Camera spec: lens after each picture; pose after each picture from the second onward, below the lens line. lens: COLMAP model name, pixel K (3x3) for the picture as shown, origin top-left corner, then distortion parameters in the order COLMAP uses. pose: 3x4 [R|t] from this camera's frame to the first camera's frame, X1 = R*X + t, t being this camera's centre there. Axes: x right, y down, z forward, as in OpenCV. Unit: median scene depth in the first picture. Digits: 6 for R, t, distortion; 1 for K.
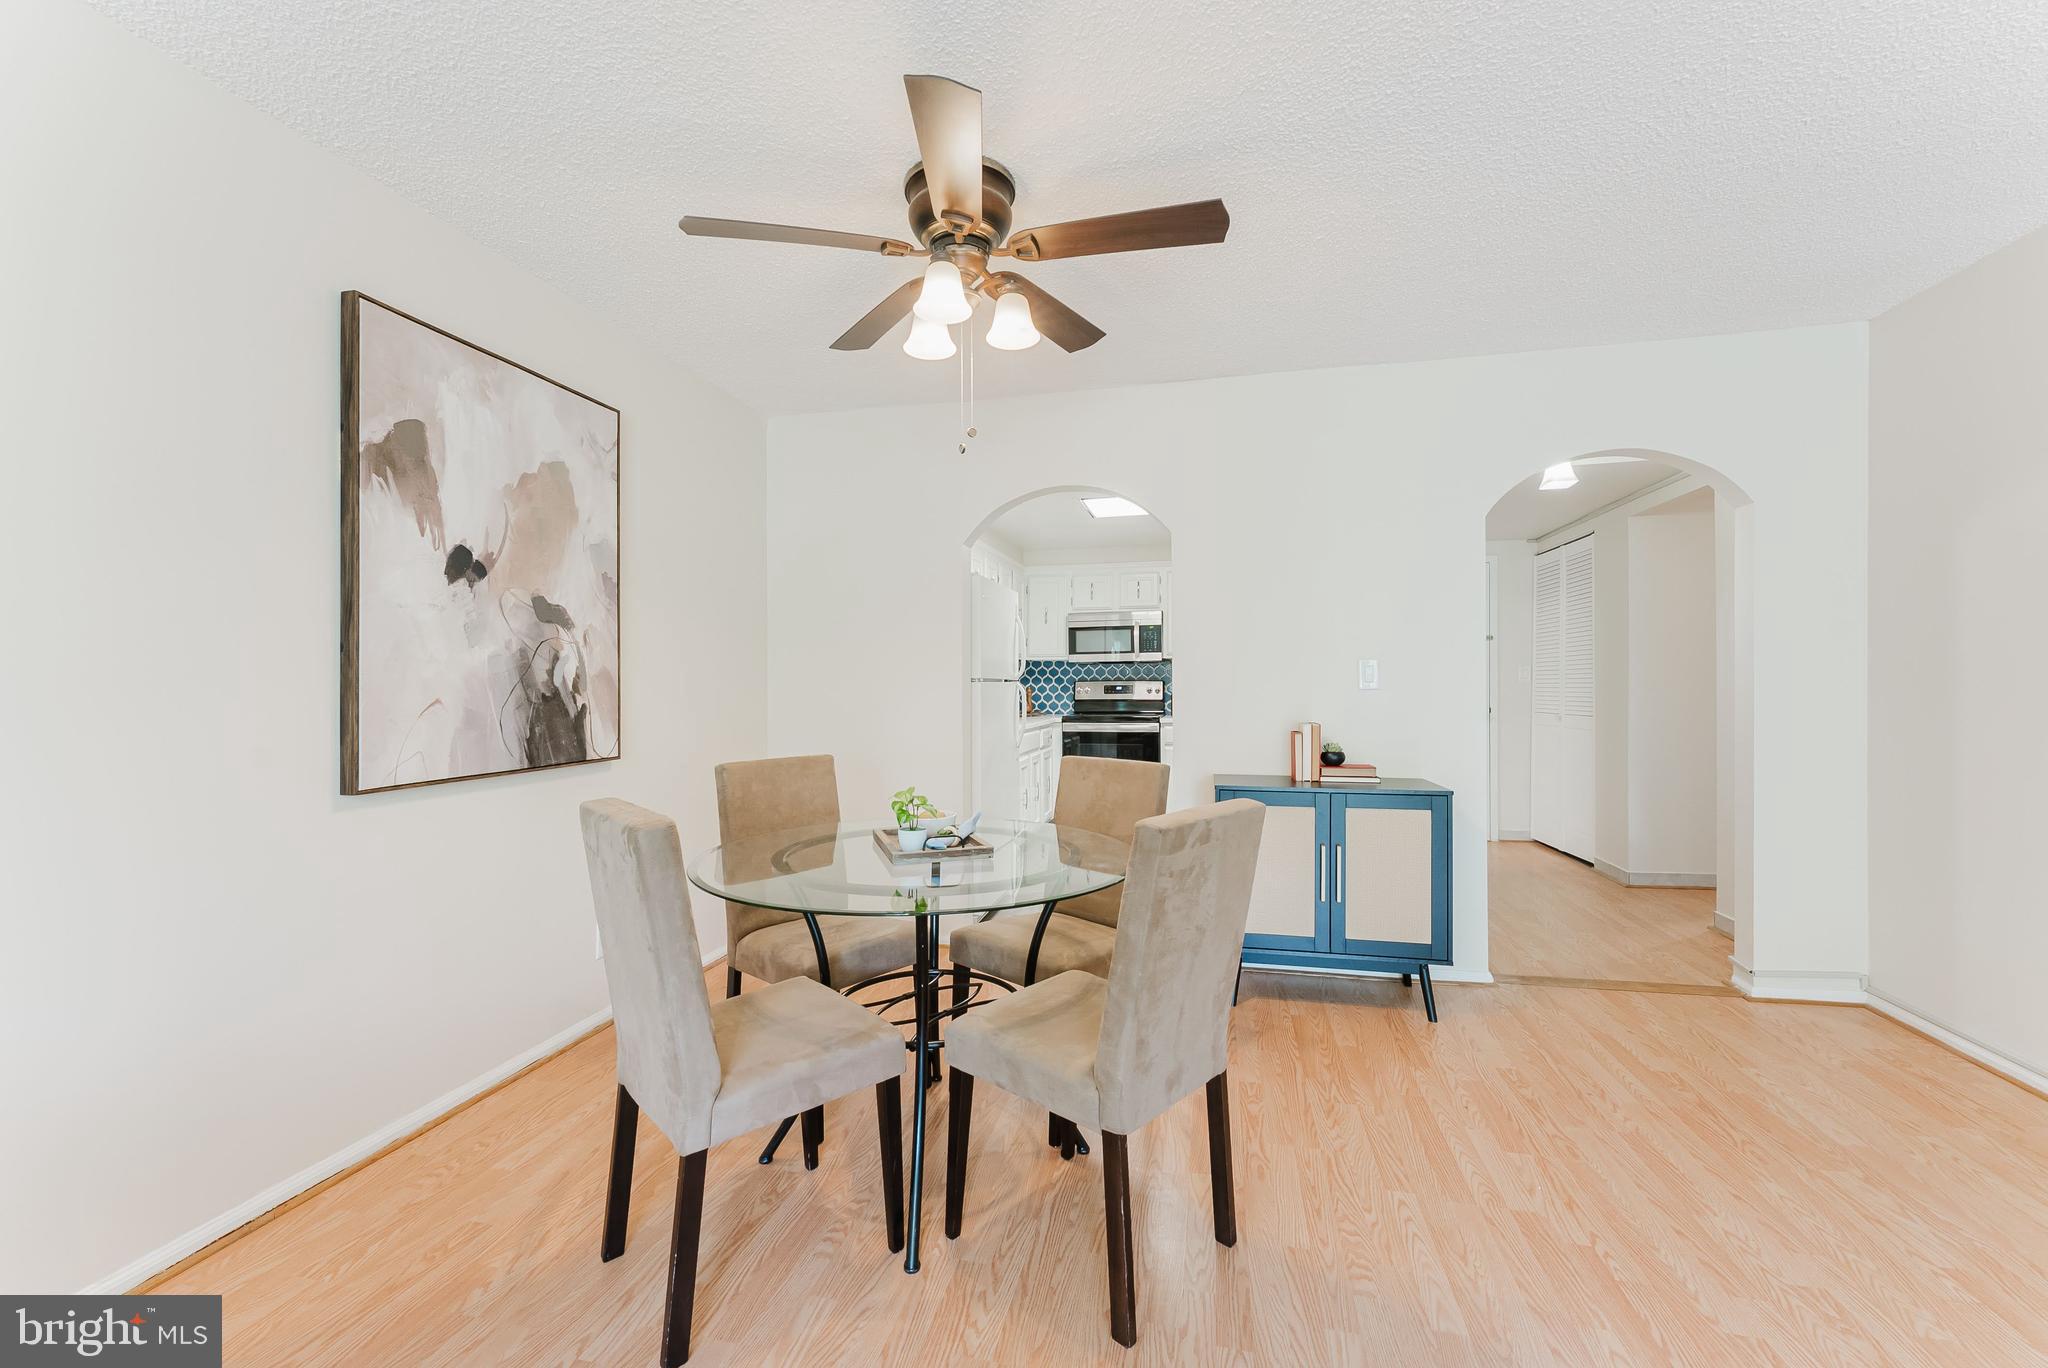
lens RADIAL K [[826.9, 0, 1022.9], [0, 826.9, 681.8], [0, 0, 1]] dist [0.004415, -0.000885]
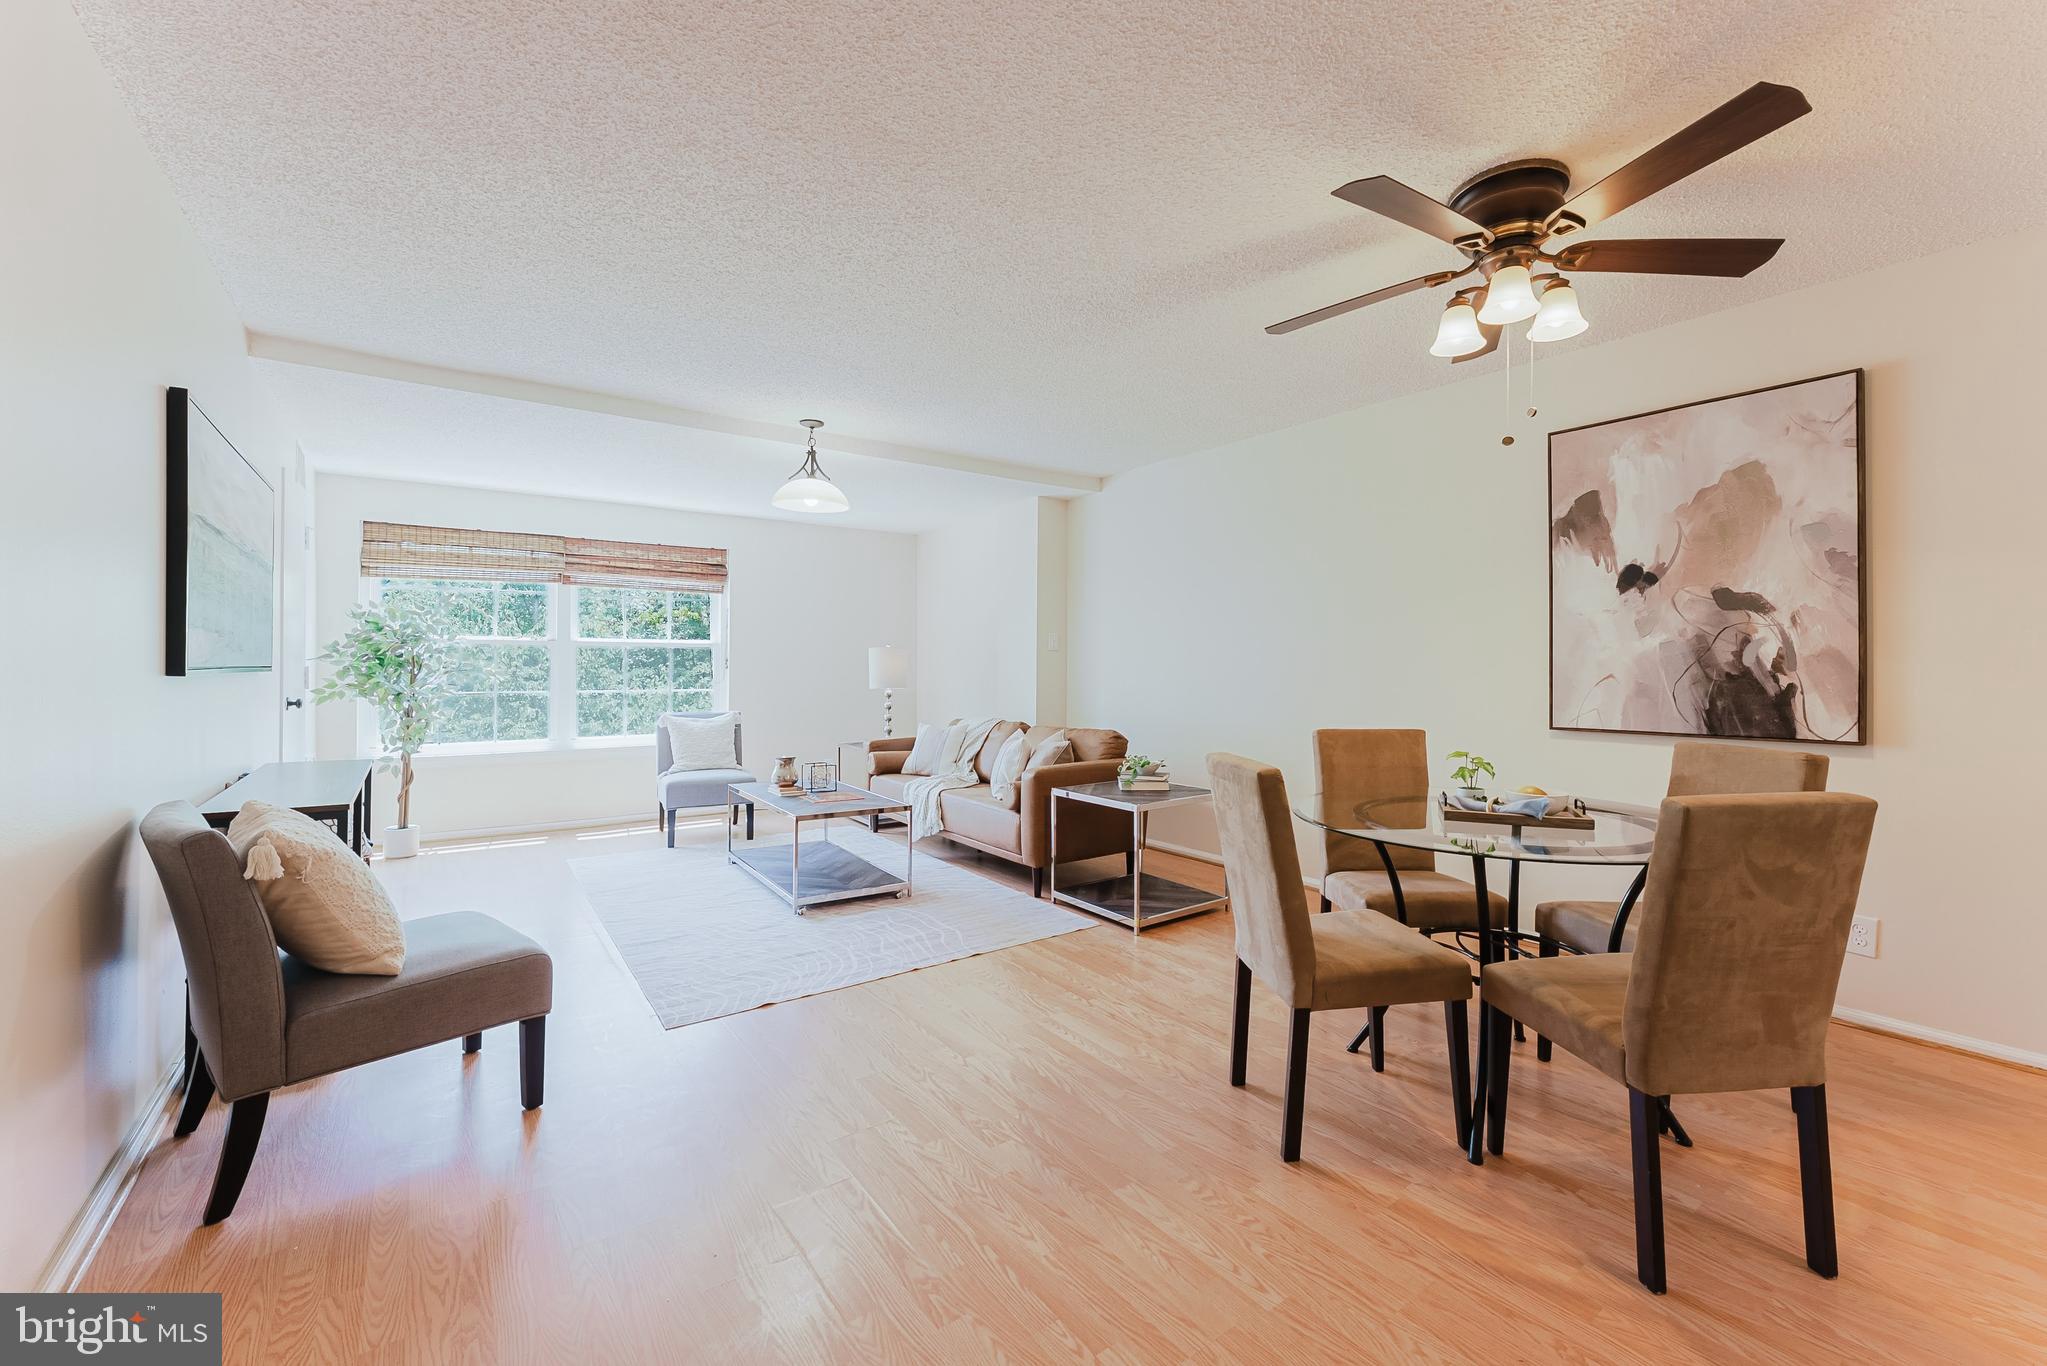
lens RADIAL K [[826.5, 0, 1022.6], [0, 826.5, 666.7], [0, 0, 1]] dist [0.004415, -0.000885]
pose [[-0.660646, 0.004101, -0.750686, 0.787249], [0.003714, 0.999991, 0.002195, -0.000033], [0.750688, -0.001338, -0.660655, 0.870429]]
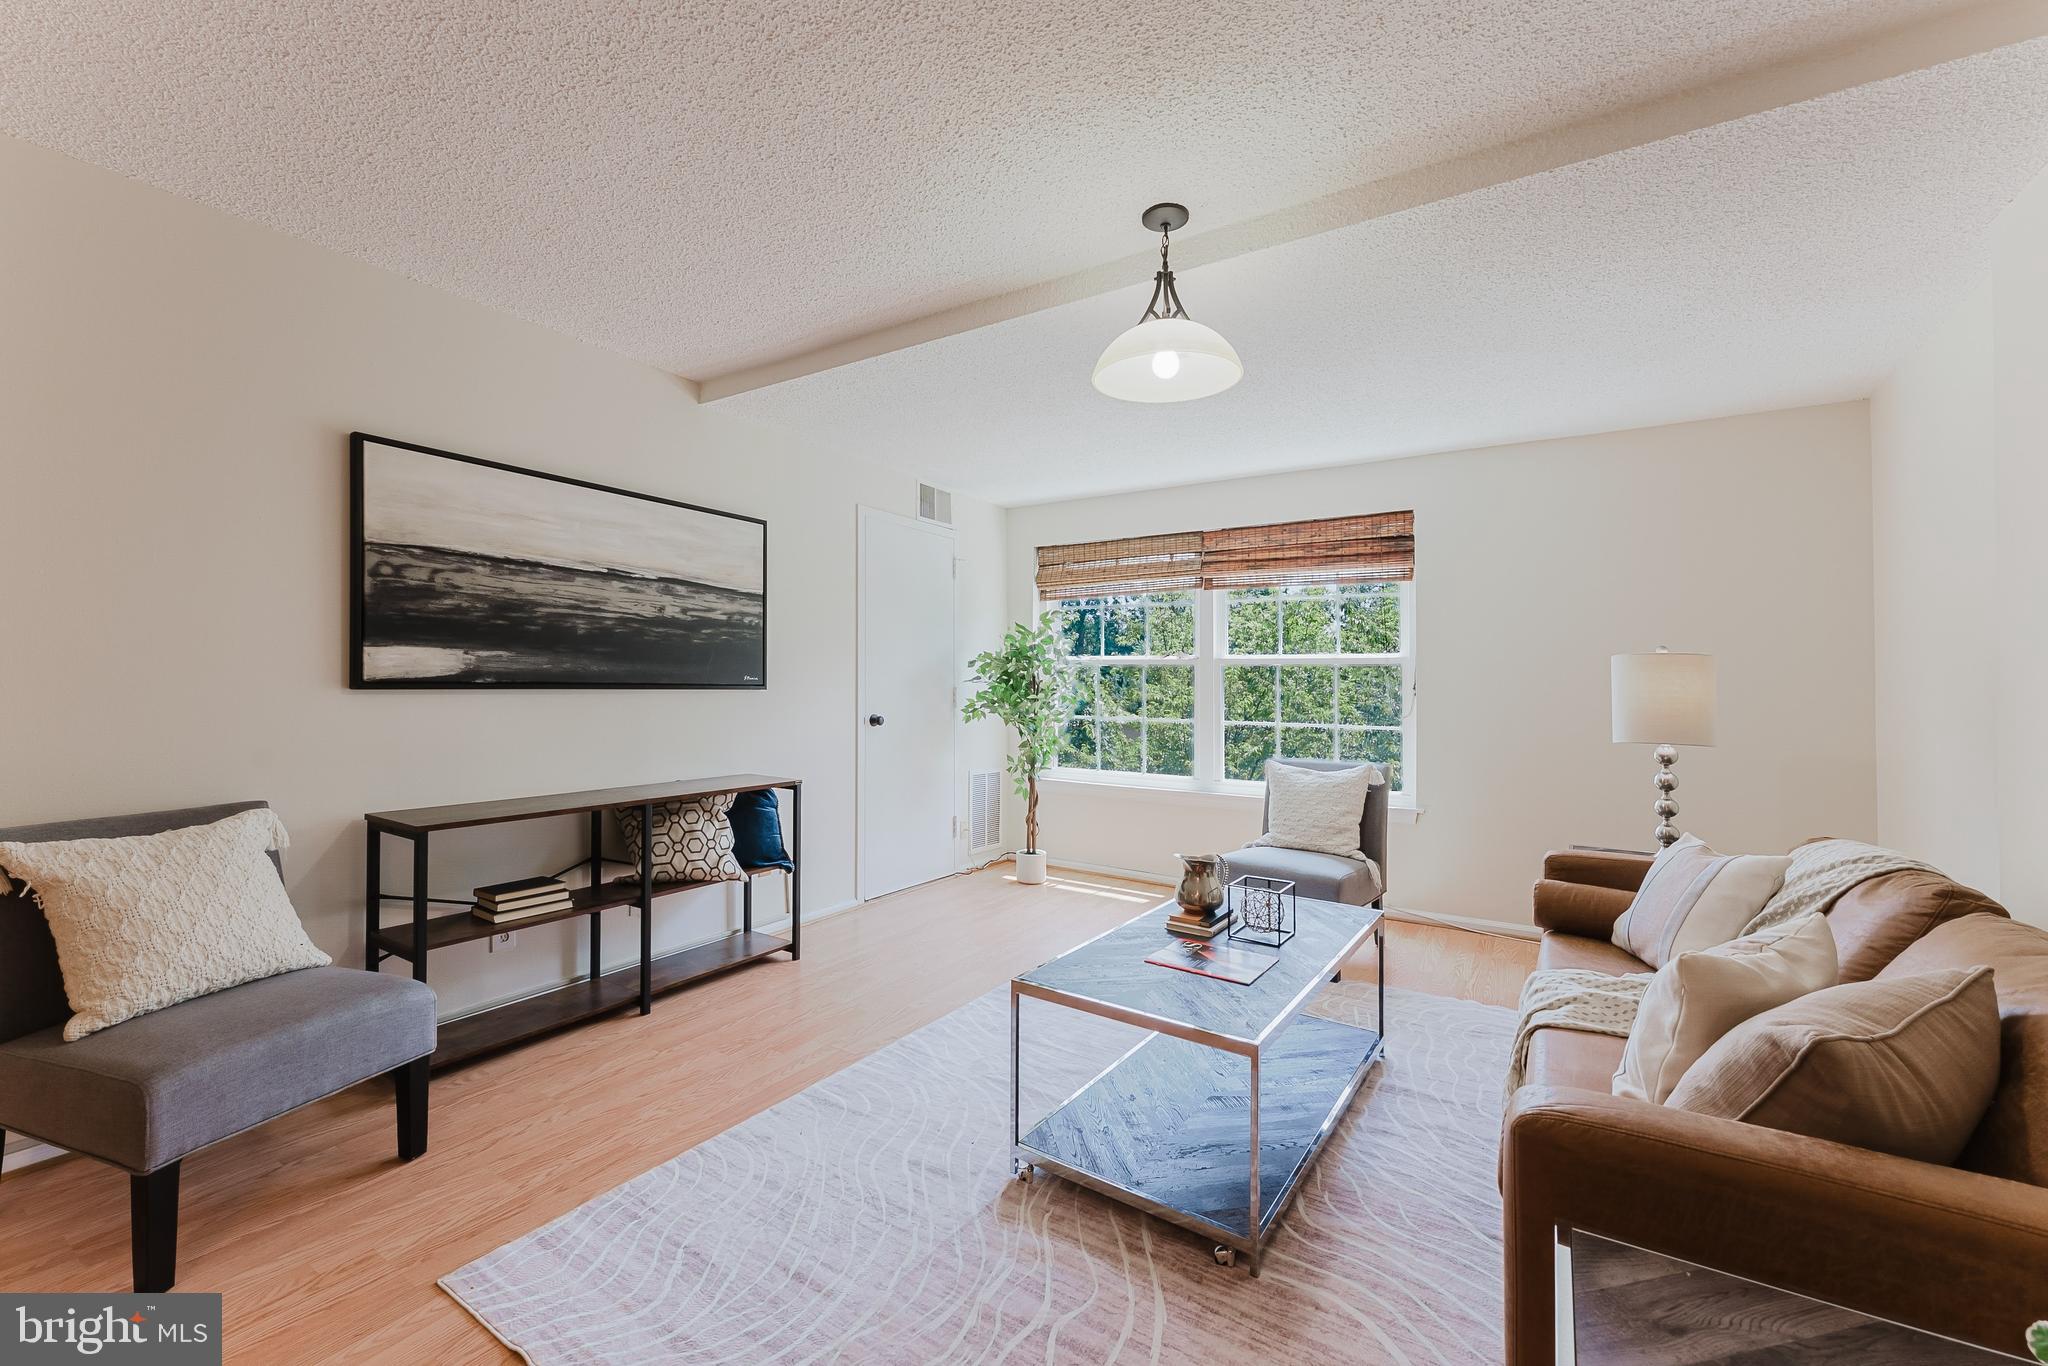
lens RADIAL K [[826.9, 0, 1031.9], [0, 826.9, 663.5], [0, 0, 1]] dist [0.004415, -0.000885]
pose [[-0.944051, 0.001989, 0.329795, -0.183778], [-0.008650, 0.999489, -0.030787, 0.001425], [-0.329687, -0.031917, -0.943551, 0.382114]]
